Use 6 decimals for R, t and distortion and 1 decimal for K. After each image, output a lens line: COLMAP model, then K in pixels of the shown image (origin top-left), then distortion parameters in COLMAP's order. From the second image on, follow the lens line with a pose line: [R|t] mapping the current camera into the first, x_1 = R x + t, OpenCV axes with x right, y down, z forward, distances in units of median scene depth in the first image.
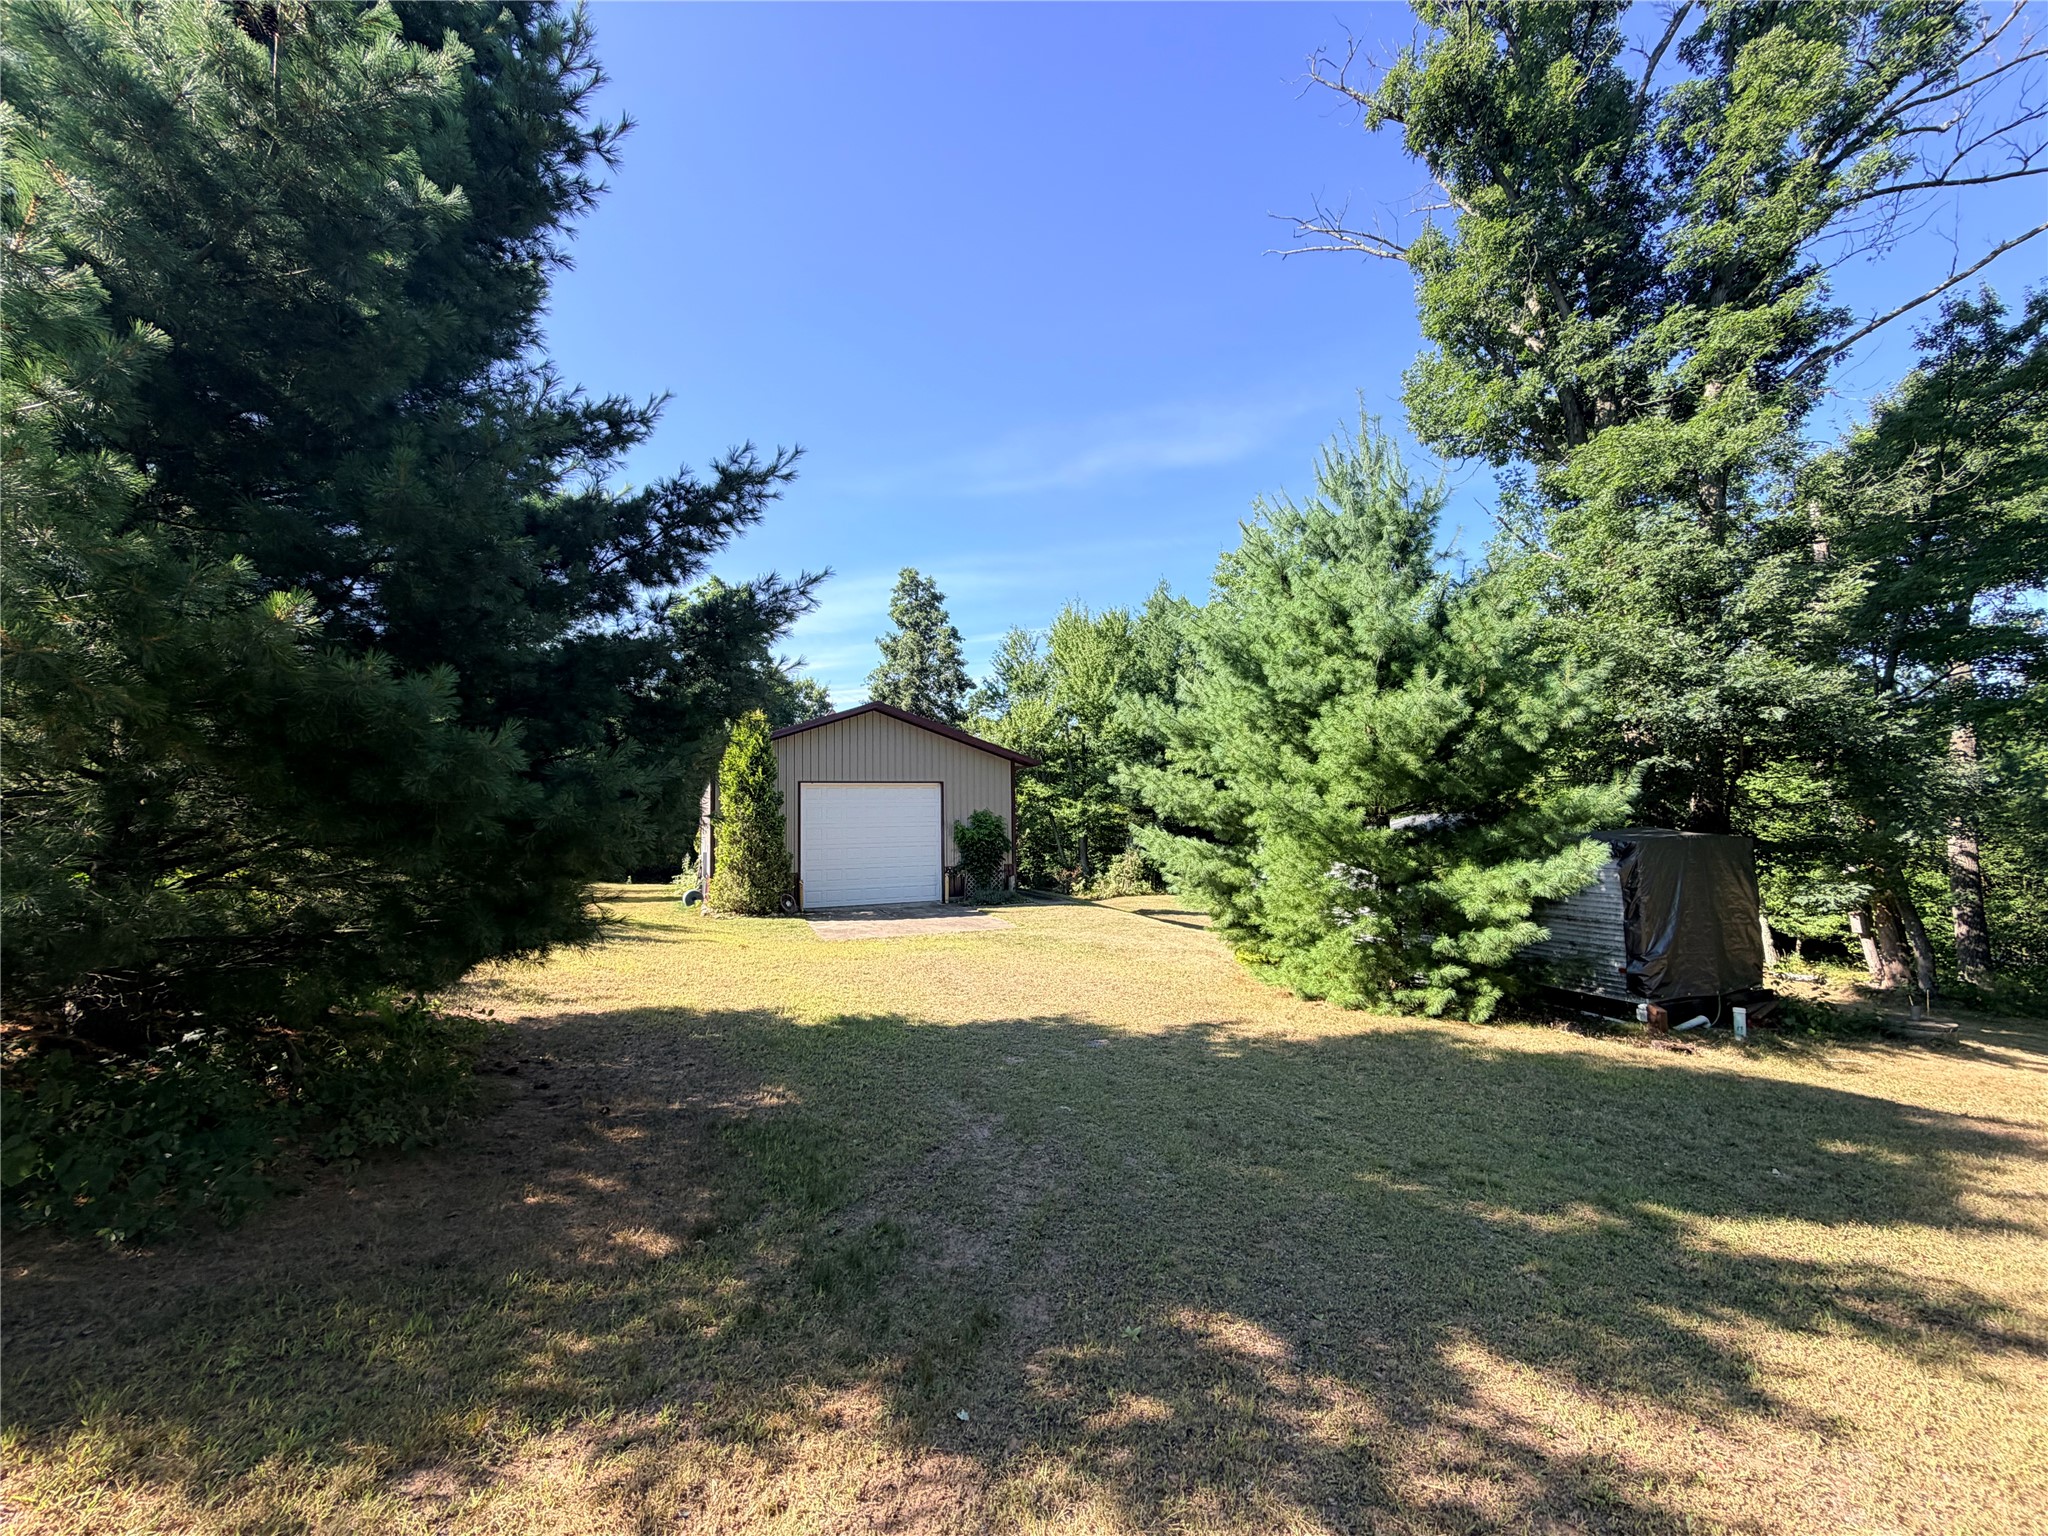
lens RADIAL K [[813.1, 0, 1021.3], [0, 813.1, 761.5], [0, 0, 1]] dist [-0.001887, 0.000151]
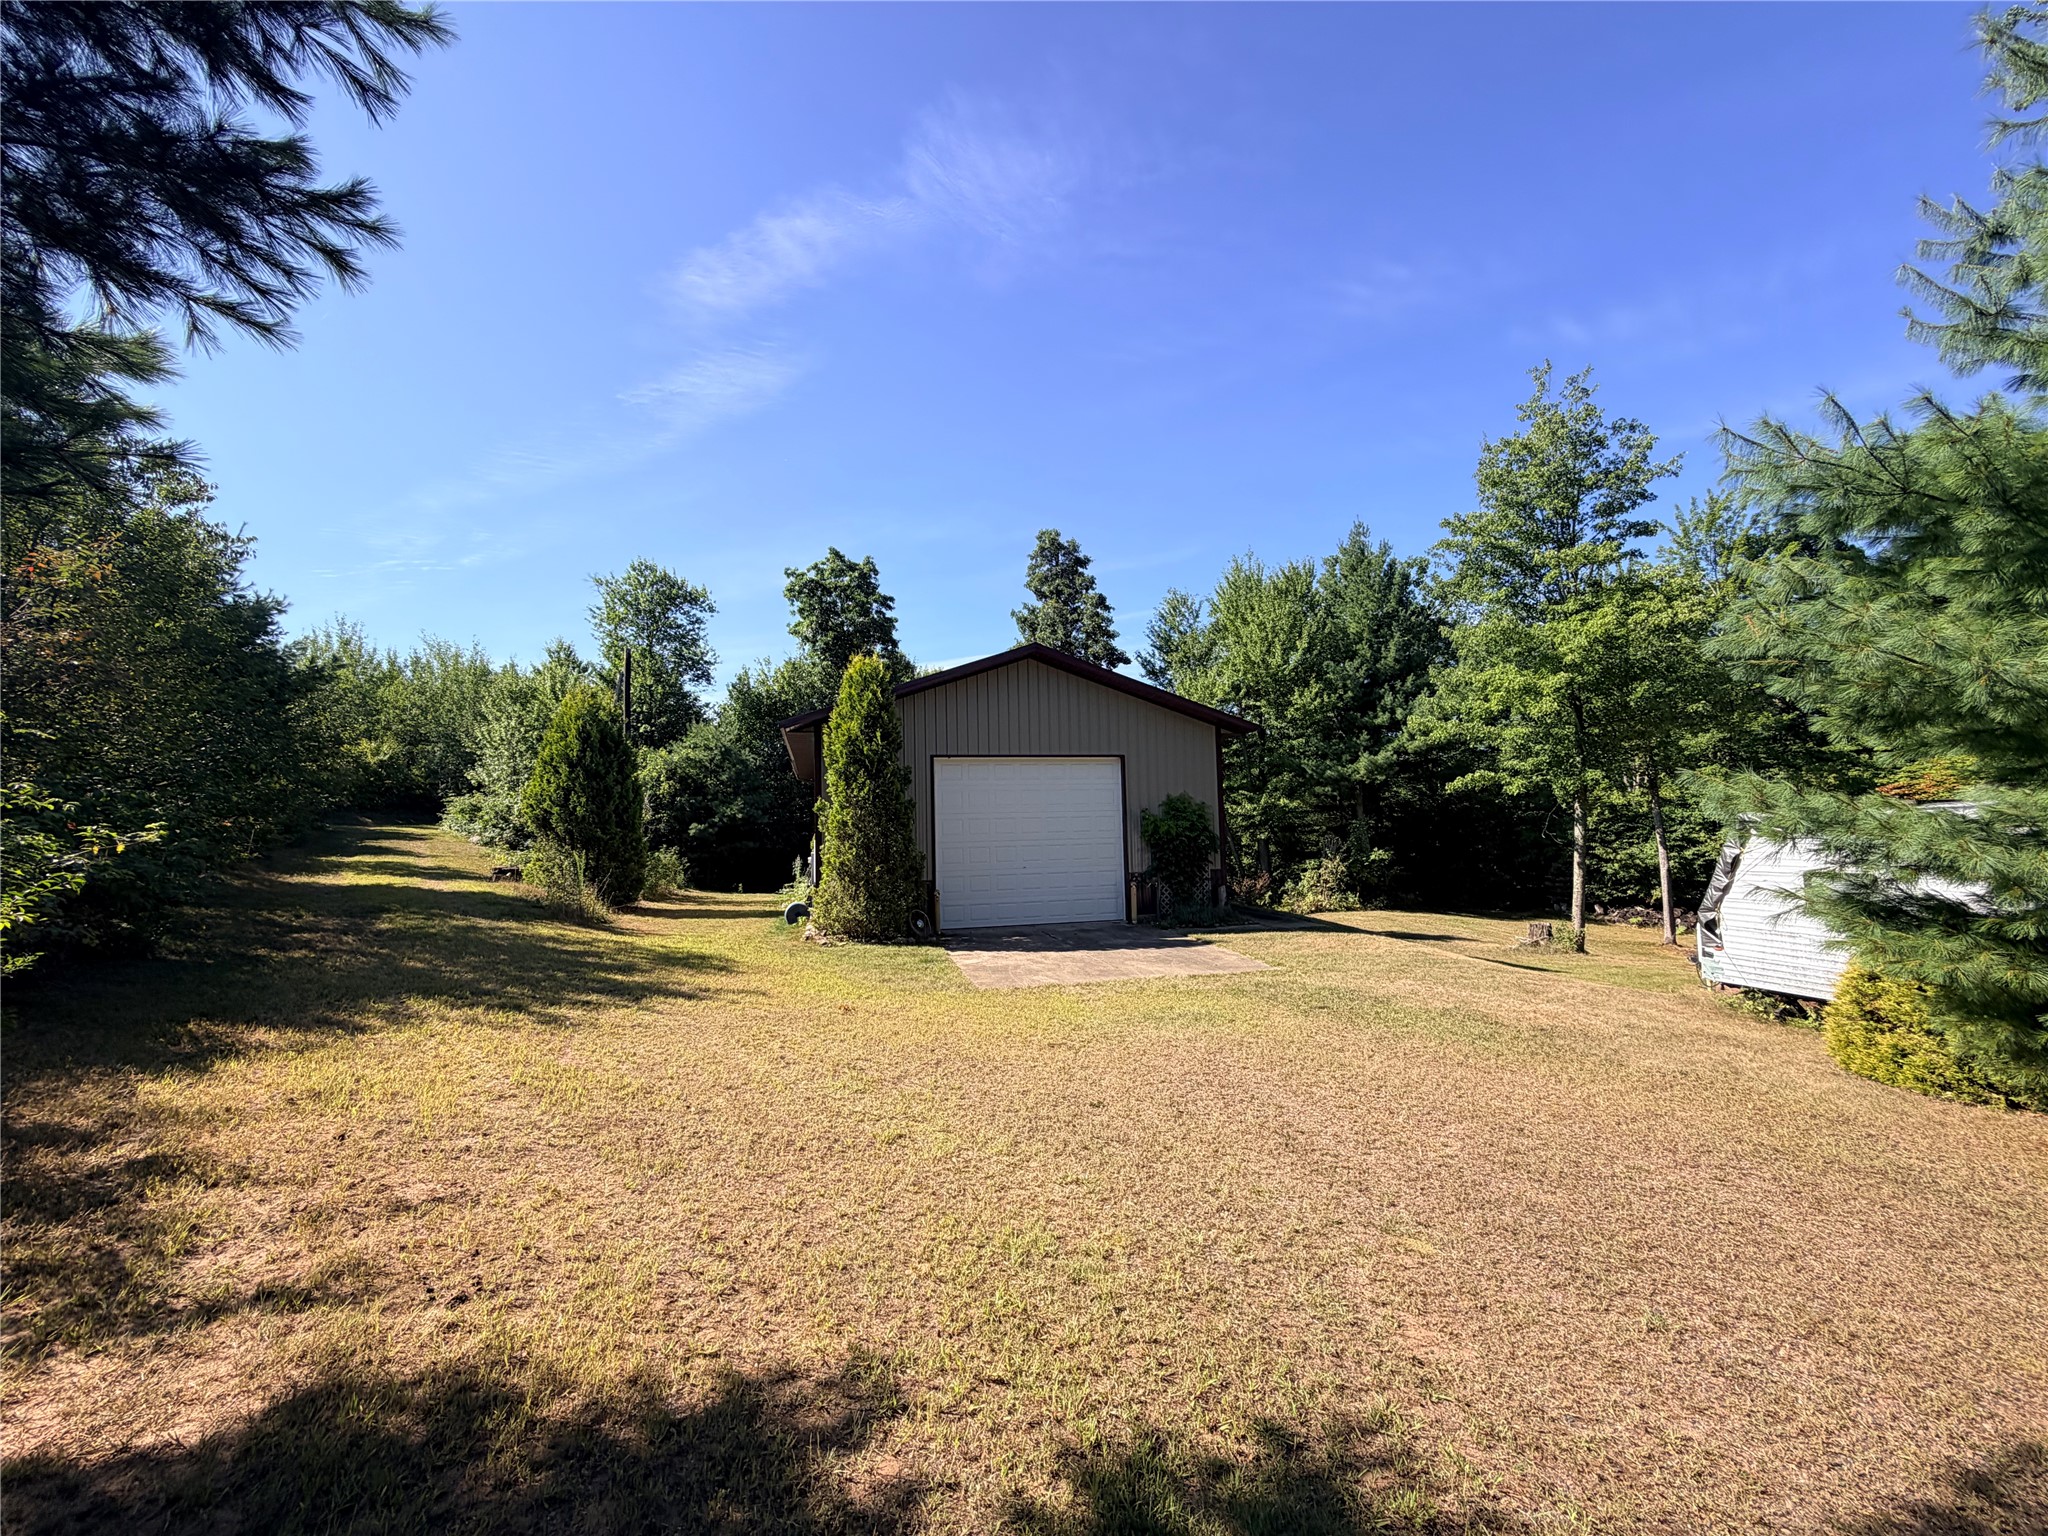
lens RADIAL K [[813.1, 0, 1027.6], [0, 813.1, 758.7], [0, 0, 1]] dist [-0.001887, 0.000151]
pose [[0.989713, -0.017418, -0.142003, -0.044975], [0.015594, 0.999781, -0.013952, 0.020838], [0.142215, 0.011594, 0.989768, 0.154208]]
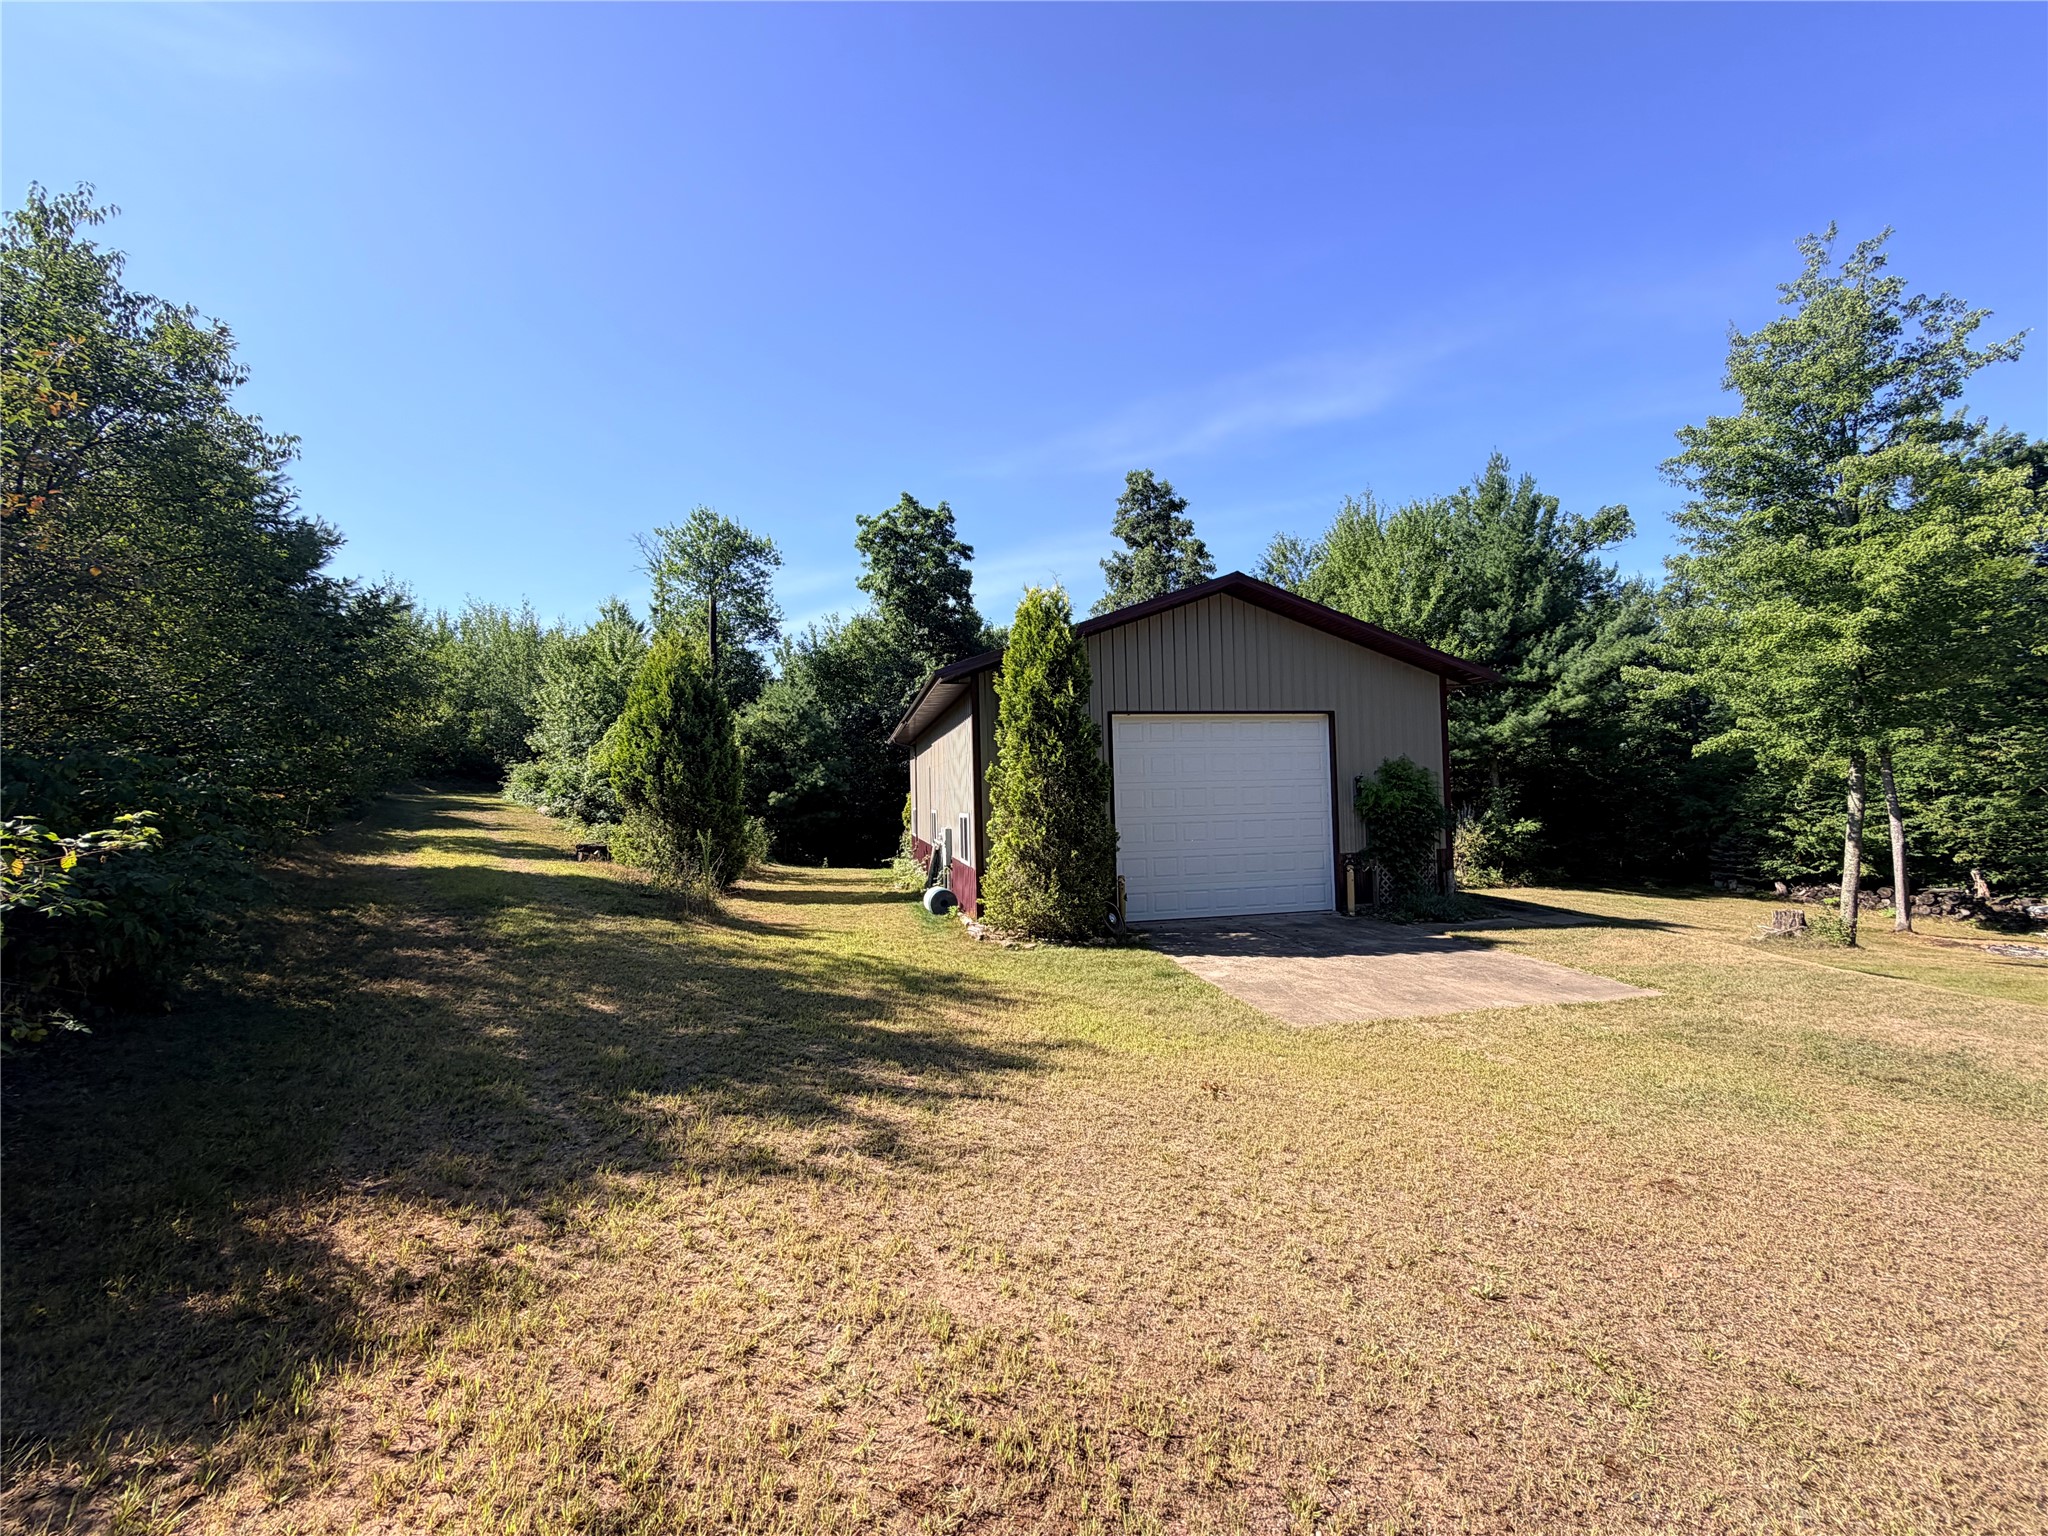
lens RADIAL K [[813.1, 0, 1028.3], [0, 813.1, 757.5], [0, 0, 1]] dist [-0.001887, 0.000151]
pose [[0.984184, -0.014041, -0.176592, -0.120943], [0.018867, 0.999492, 0.025677, 0.022279], [0.176142, -0.028602, 0.983949, 0.213164]]
